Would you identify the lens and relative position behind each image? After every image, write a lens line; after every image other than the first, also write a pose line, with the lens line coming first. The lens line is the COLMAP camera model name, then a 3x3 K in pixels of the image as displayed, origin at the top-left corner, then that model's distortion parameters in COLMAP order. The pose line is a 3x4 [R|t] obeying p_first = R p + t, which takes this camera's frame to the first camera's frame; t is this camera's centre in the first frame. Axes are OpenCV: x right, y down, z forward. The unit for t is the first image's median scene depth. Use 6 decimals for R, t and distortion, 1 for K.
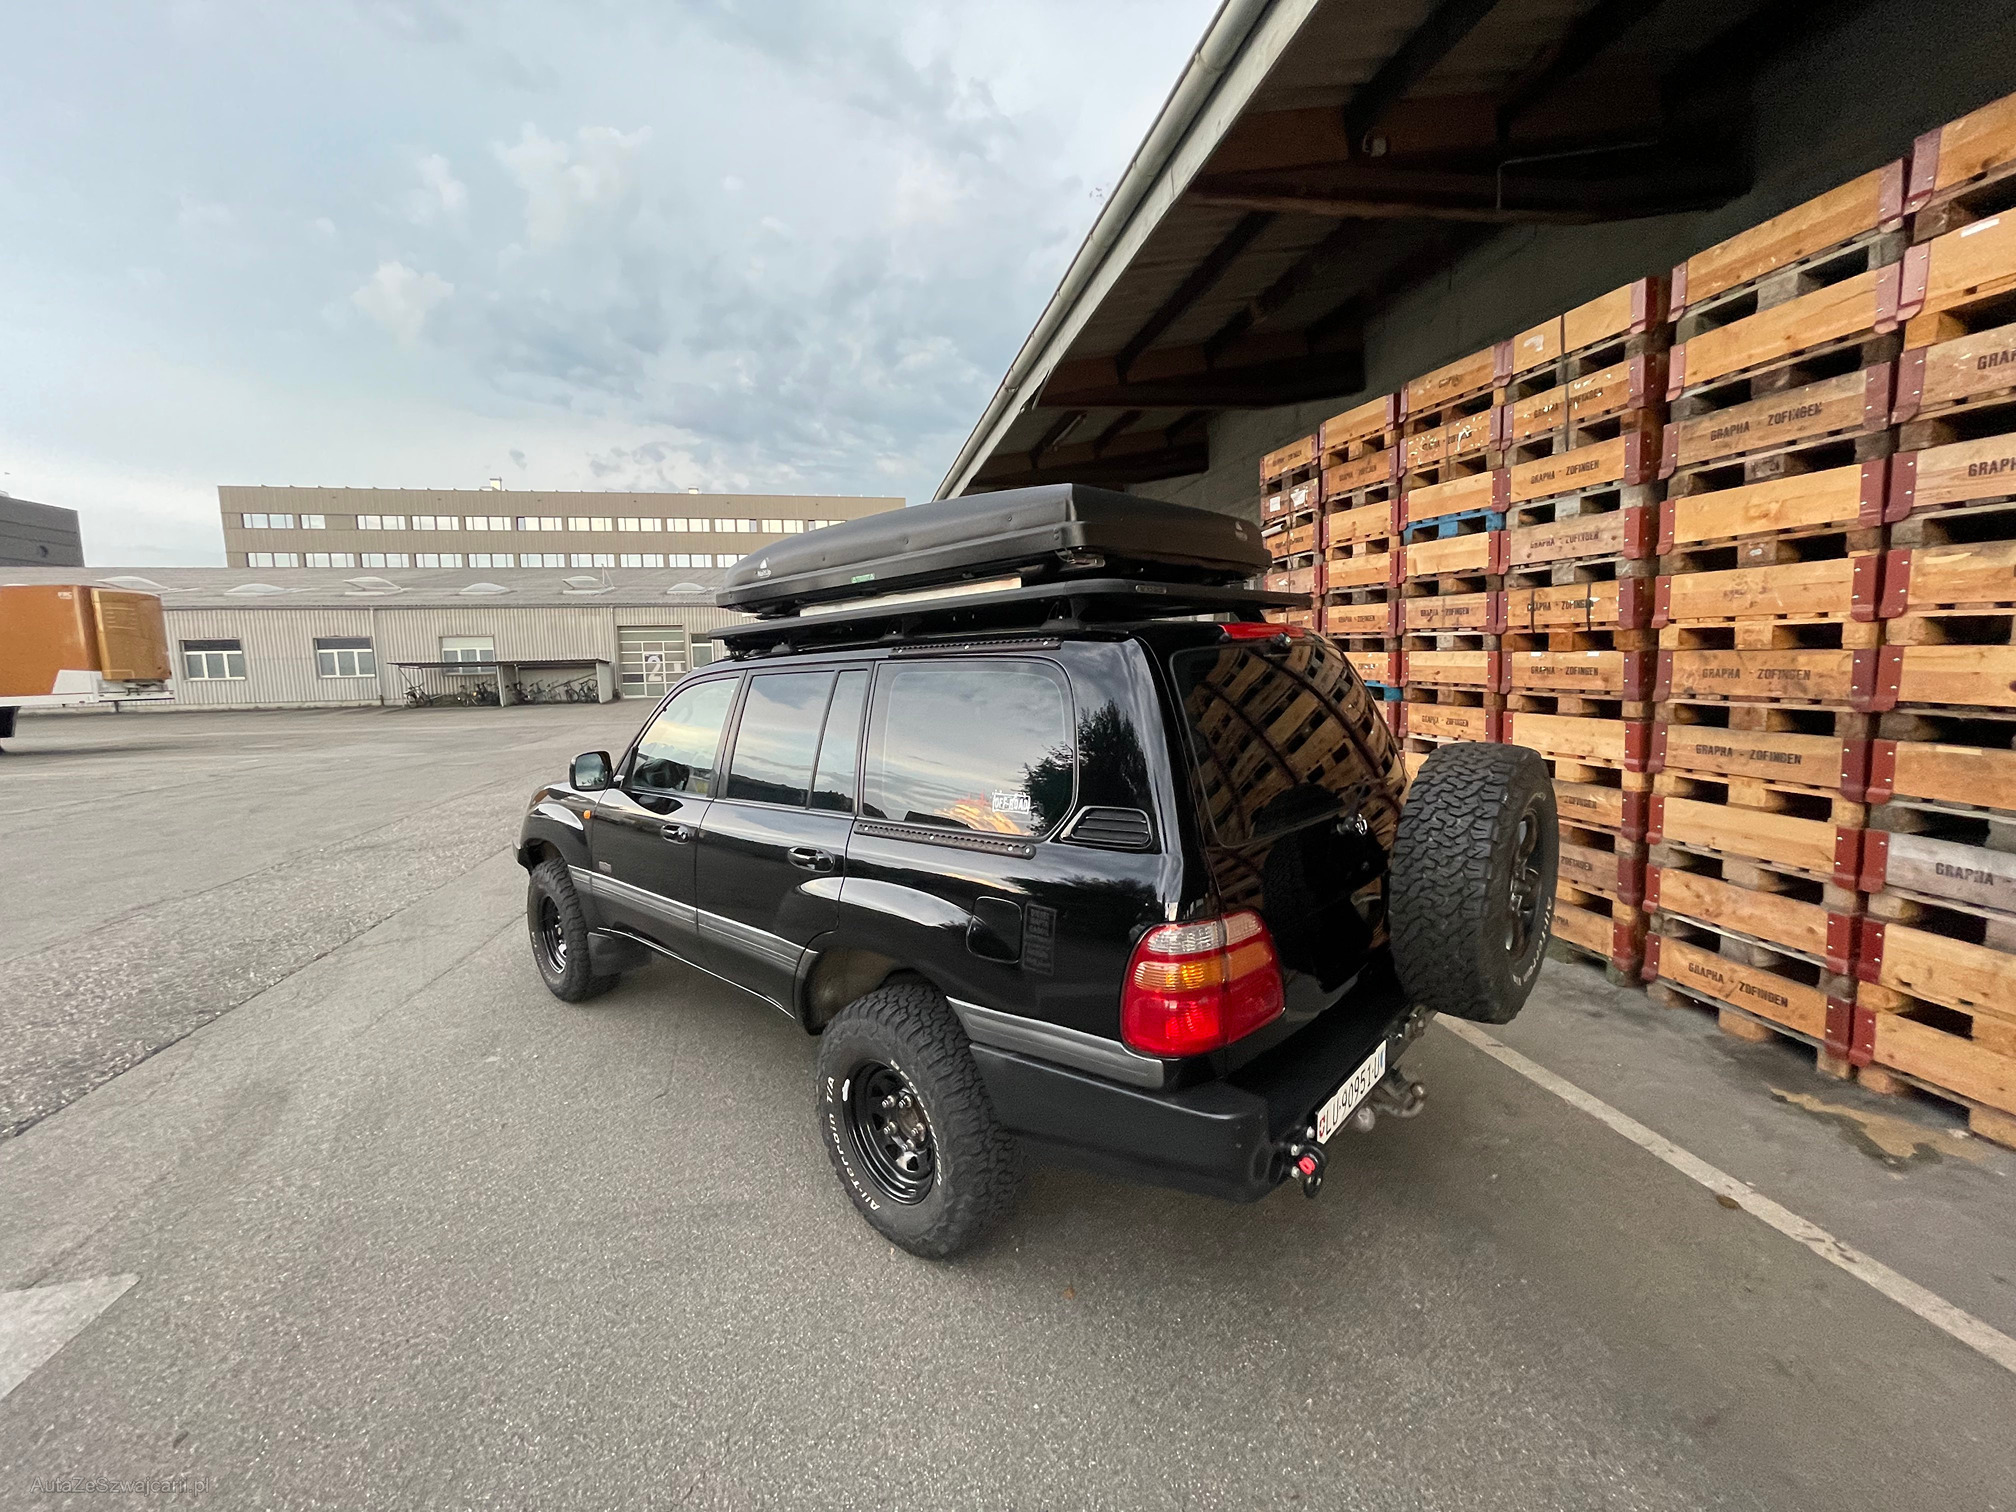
lens RADIAL K [[803.3, 0, 999.9], [0, 803.3, 751.3], [0, 0, 1]] dist [-0.002886, 0.000740]
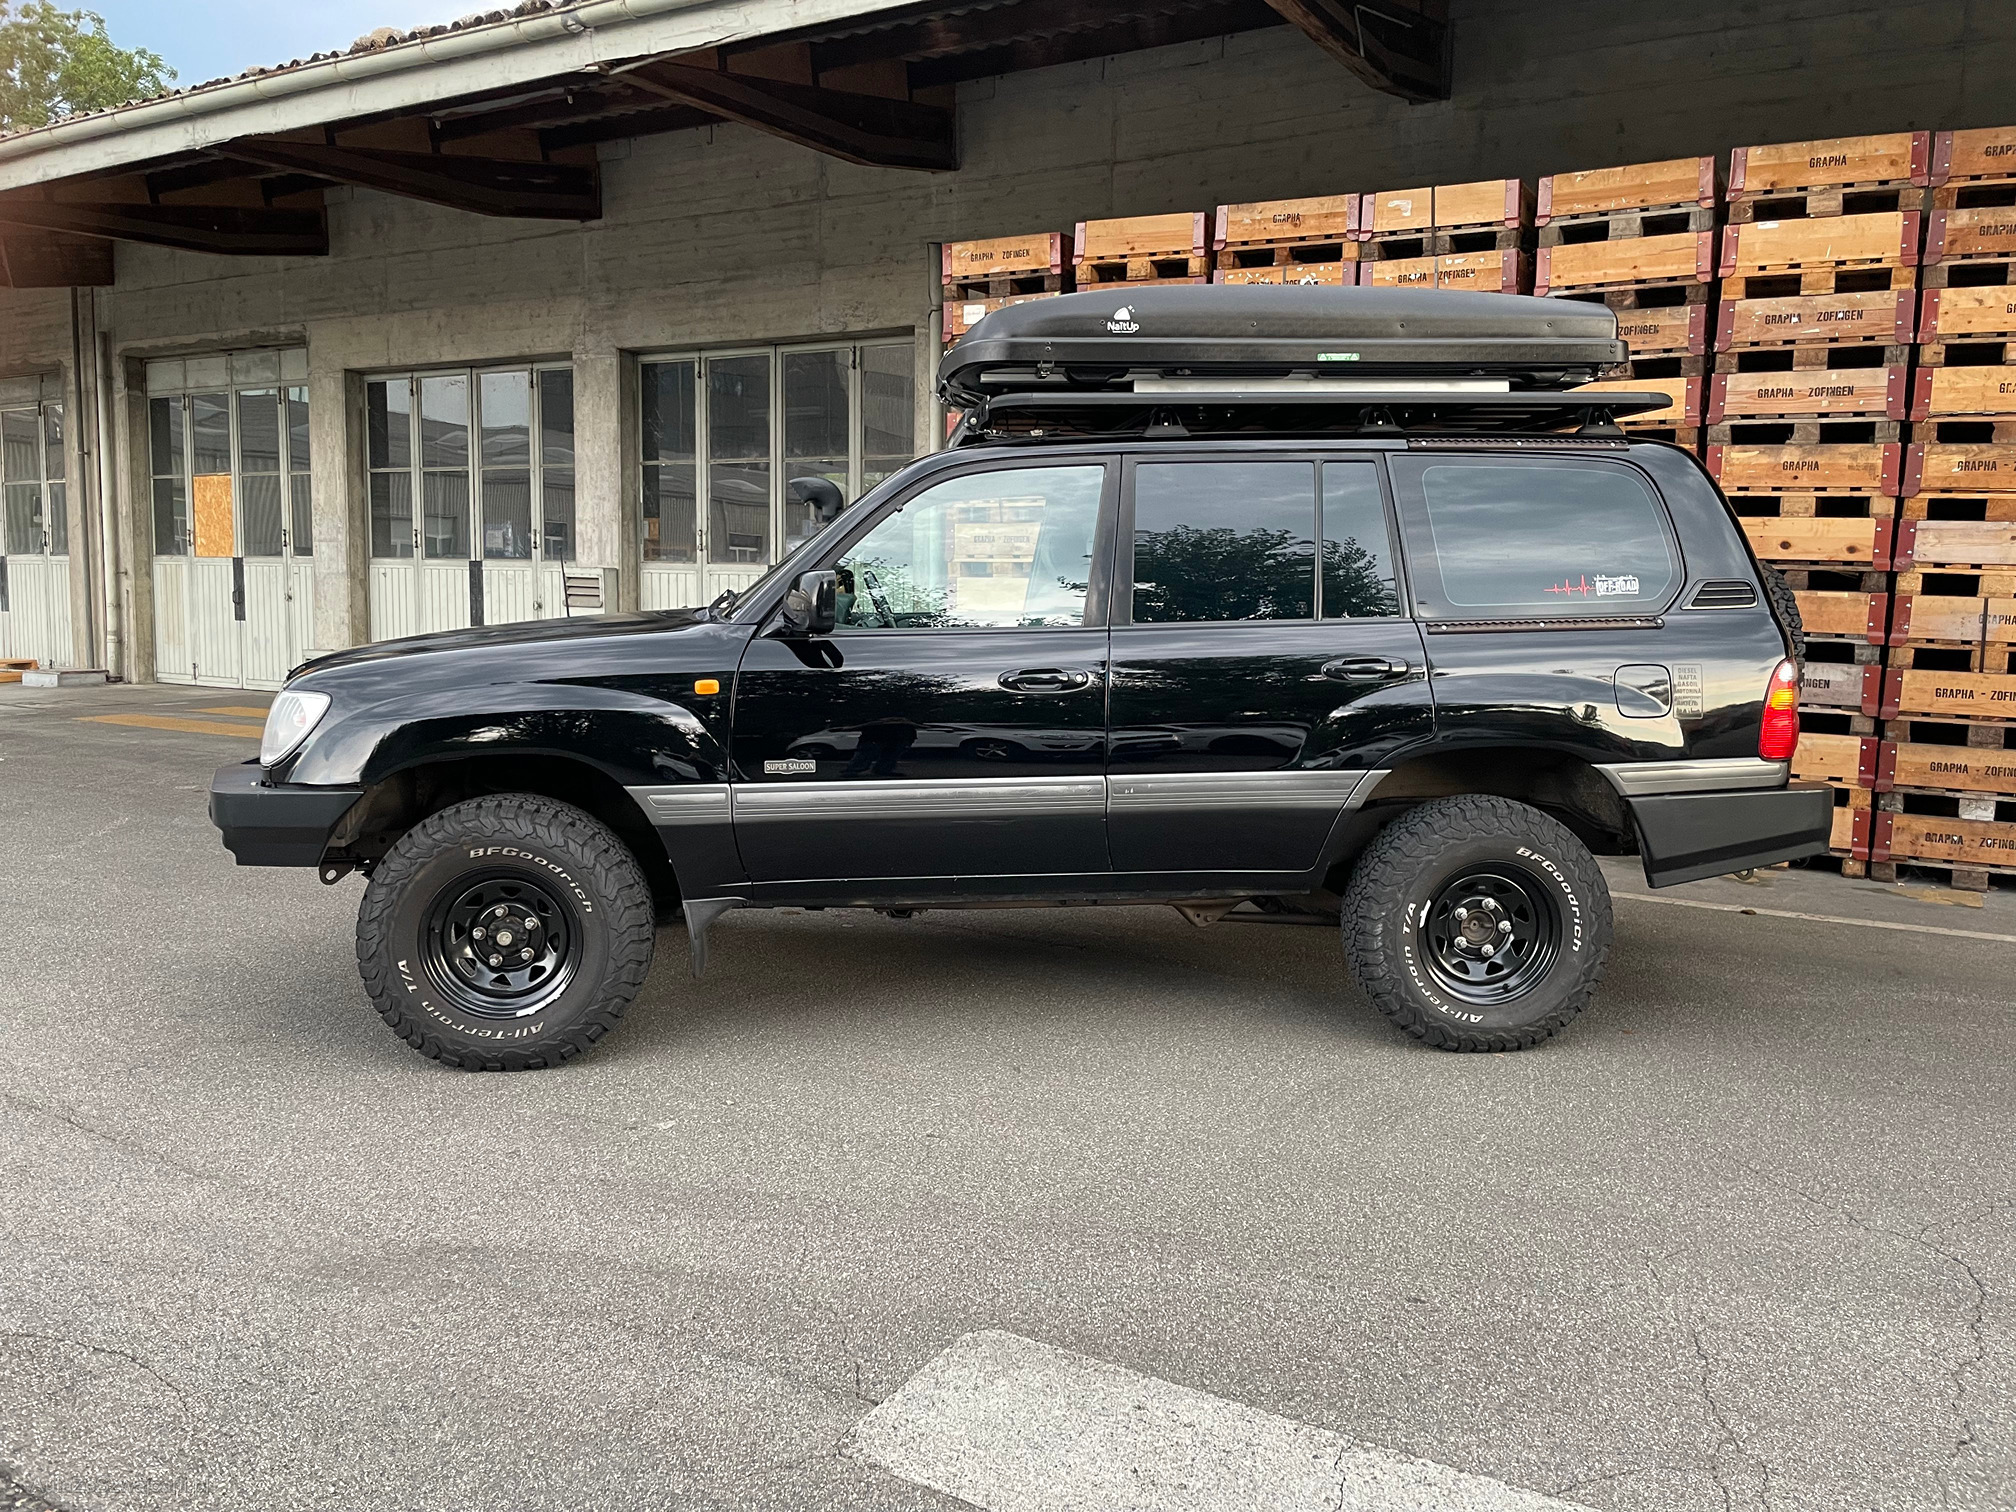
lens RADIAL K [[1507.0, 0, 1042.0], [0, 1507.0, 754.3], [0, 0, 1]] dist [0.097378, -0.142074]
pose [[0.662667, -0.047561, 0.747402, -1.394181], [0.054360, 0.998404, 0.015336, 0.147839], [-0.746939, 0.030466, 0.664195, 0.129178]]
